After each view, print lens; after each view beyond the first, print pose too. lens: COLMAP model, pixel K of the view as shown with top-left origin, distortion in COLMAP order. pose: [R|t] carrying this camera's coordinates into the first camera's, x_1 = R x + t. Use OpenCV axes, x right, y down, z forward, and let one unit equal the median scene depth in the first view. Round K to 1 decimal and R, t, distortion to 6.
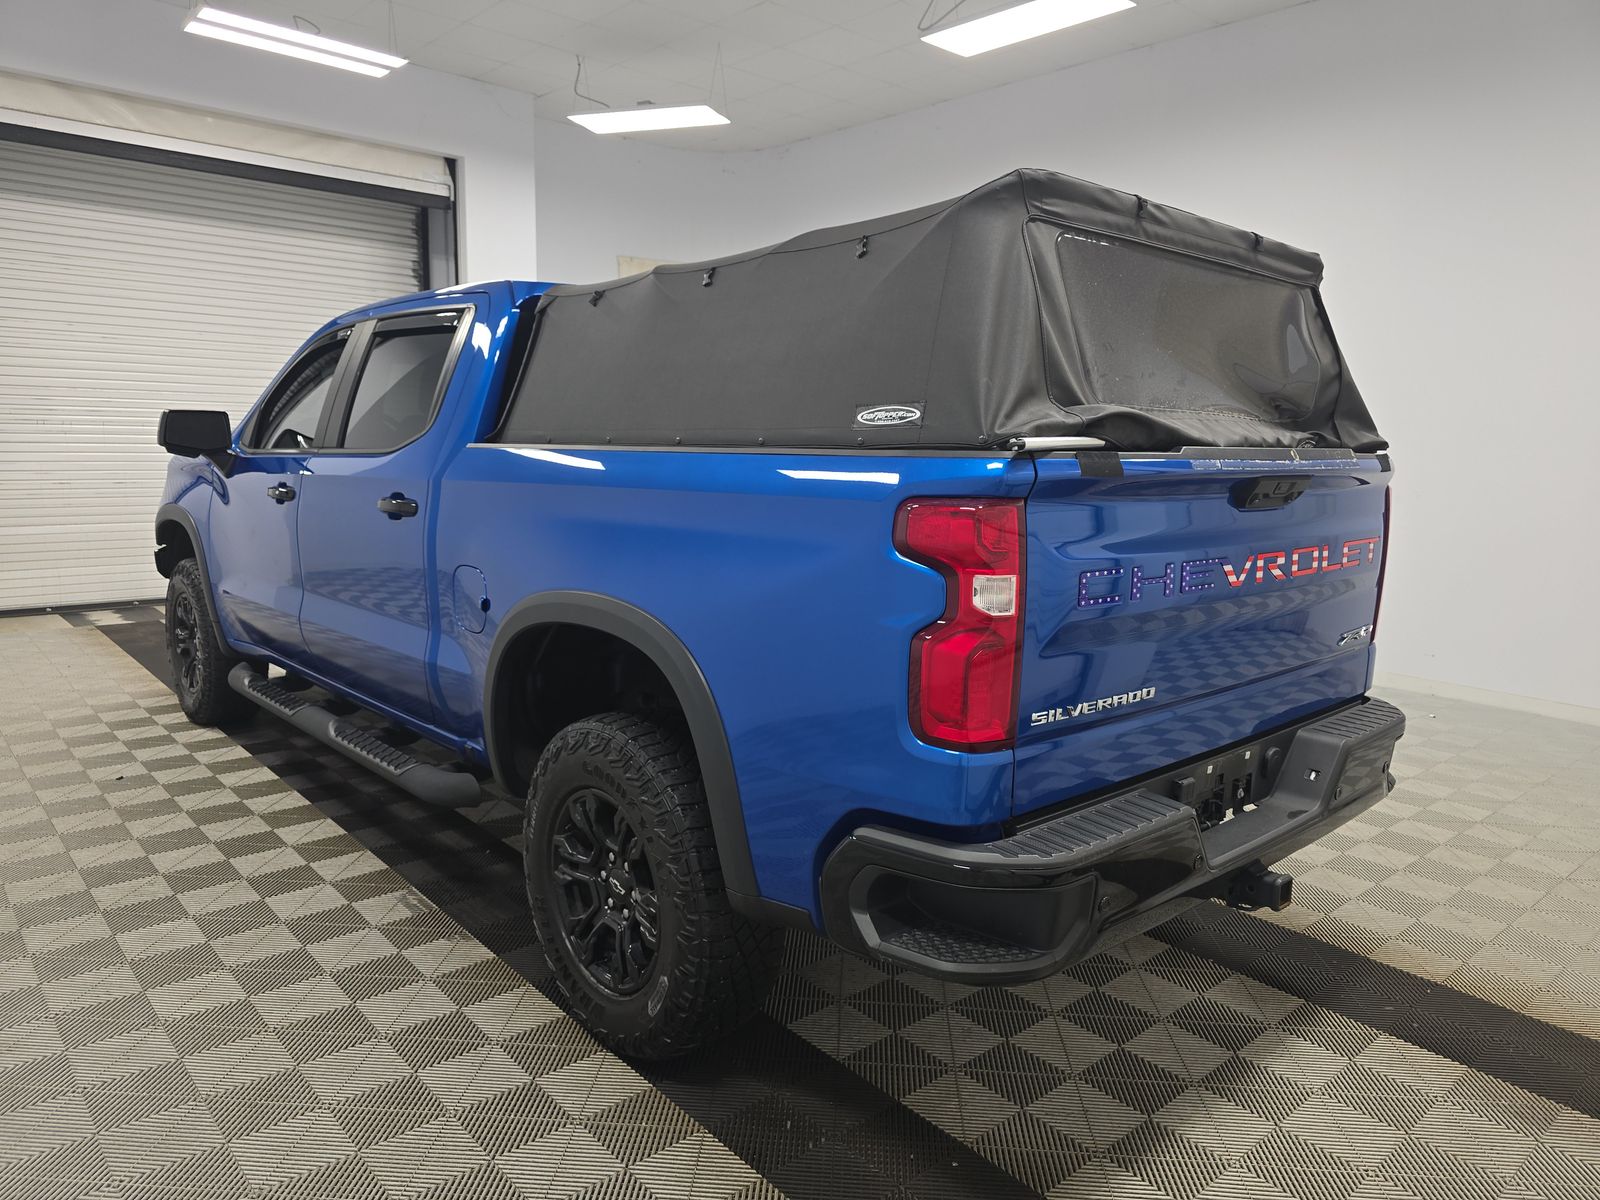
lens RADIAL K [[1114.4, 0, 830.7], [0, 1114.4, 655.3], [0, 0, 1]] dist [-0.001277, -0.002571]
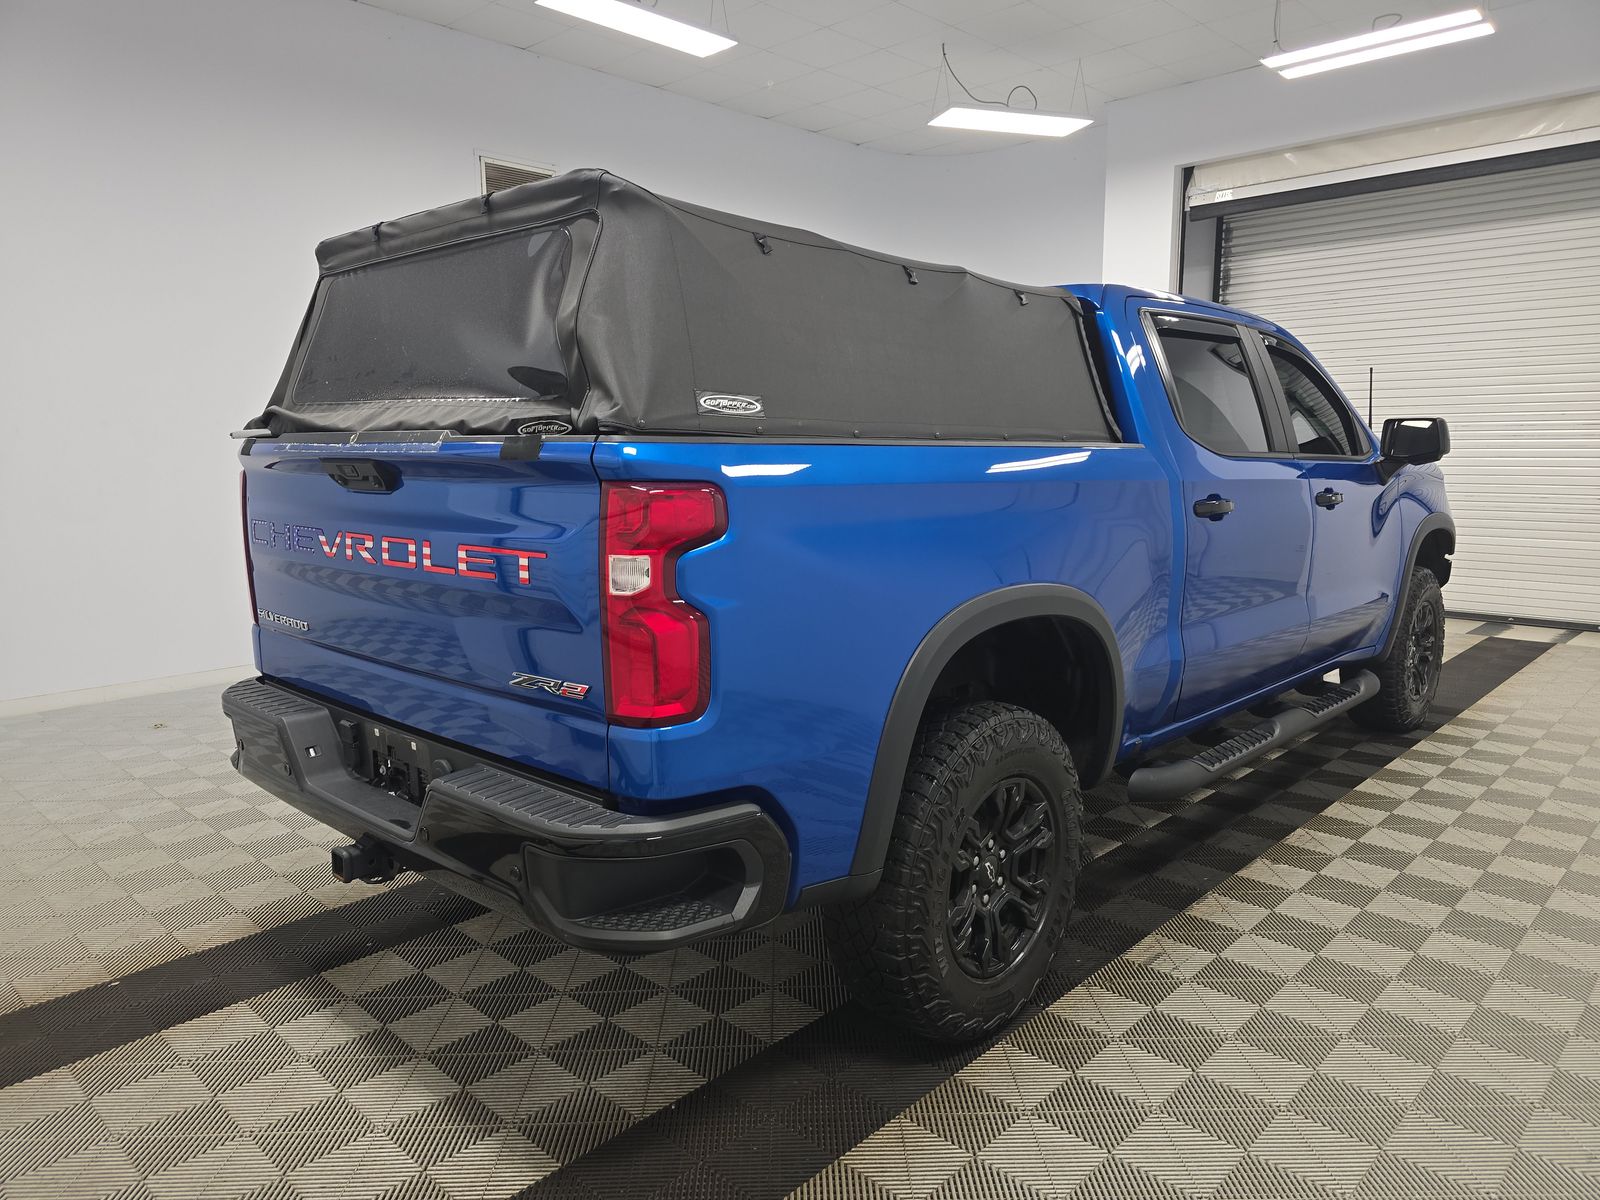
lens RADIAL K [[1073.8, 0, 800.0], [0, 1073.8, 600.0], [0, 0, 1]] dist [0.068981, -0.052738]
pose [[0.058736, 0.131037, -0.989636, 1.417766], [-0.178274, 0.976788, 0.118755, -0.224047], [0.982226, 0.169451, 0.080733, 1.333199]]
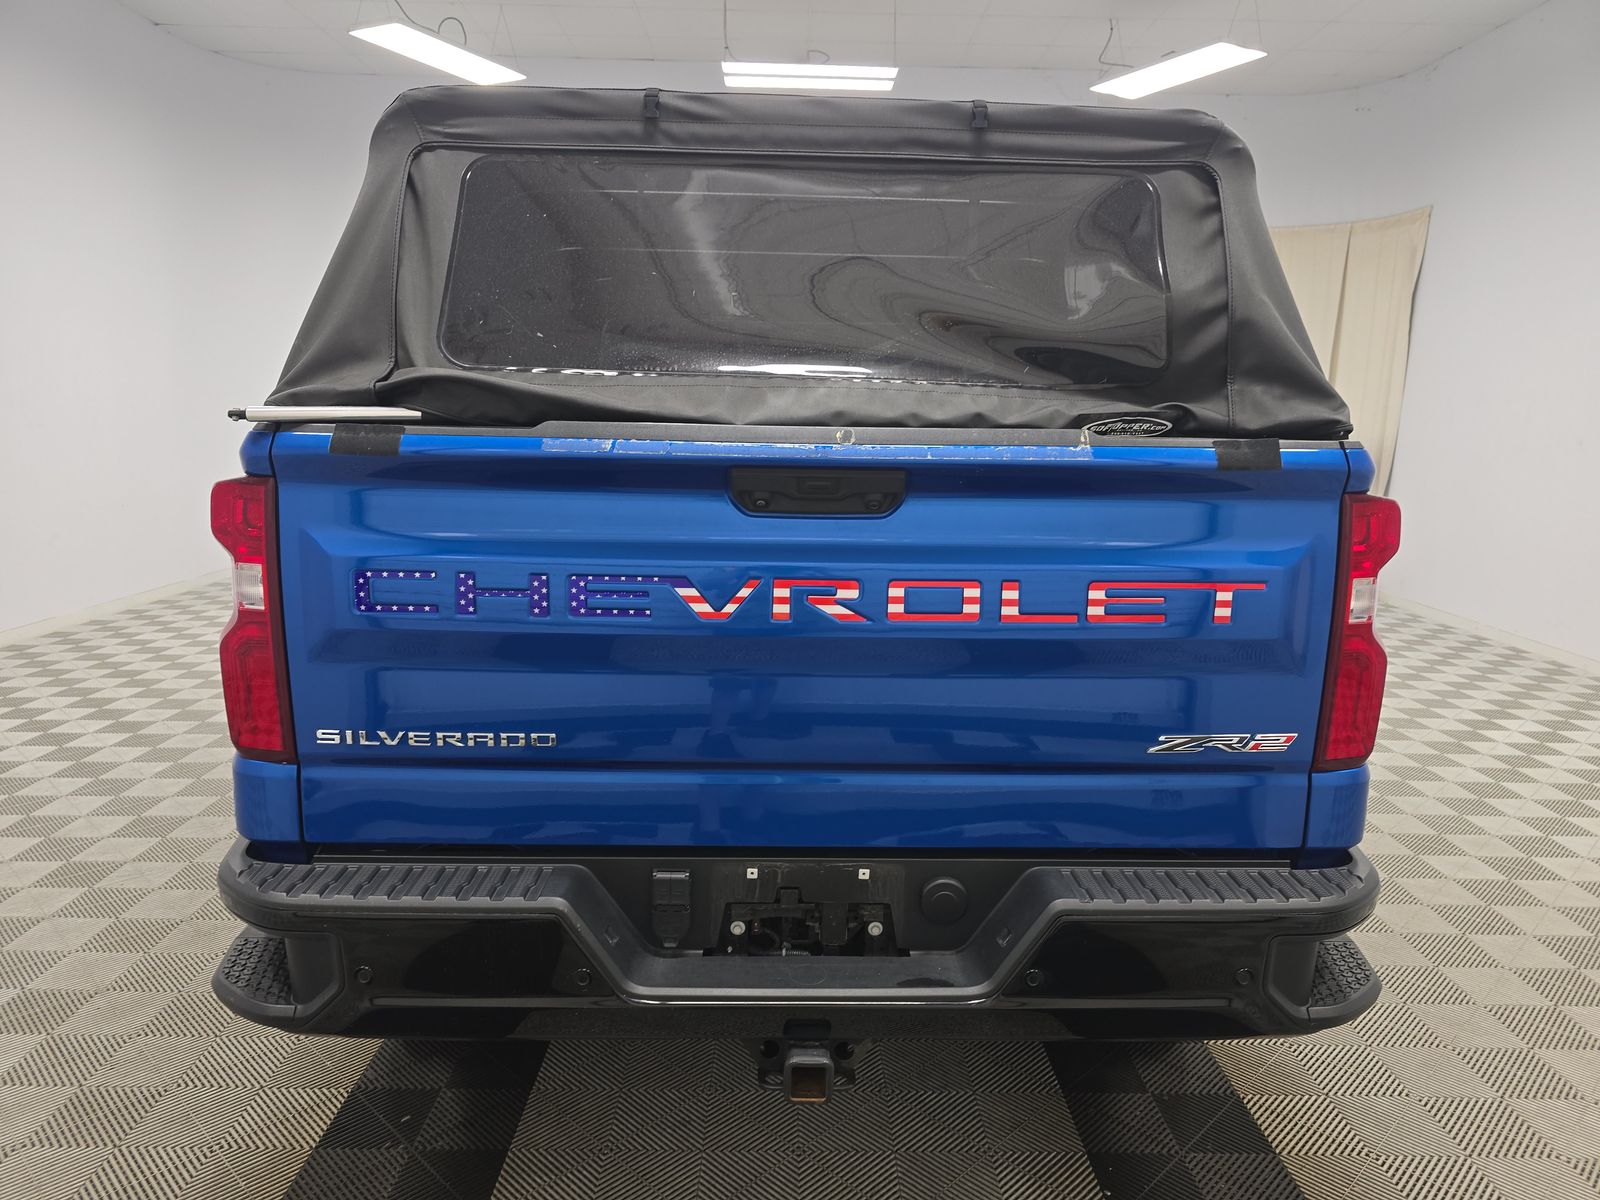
lens RADIAL K [[1073.8, 0, 800.0], [0, 1073.8, 600.0], [0, 0, 1]] dist [0.068981, -0.052738]
pose [[0.743255, 0.112766, -0.659436, 0.824500], [-0.132075, 0.991025, 0.020605, -0.092474], [0.655841, 0.071780, 0.751479, 0.505490]]
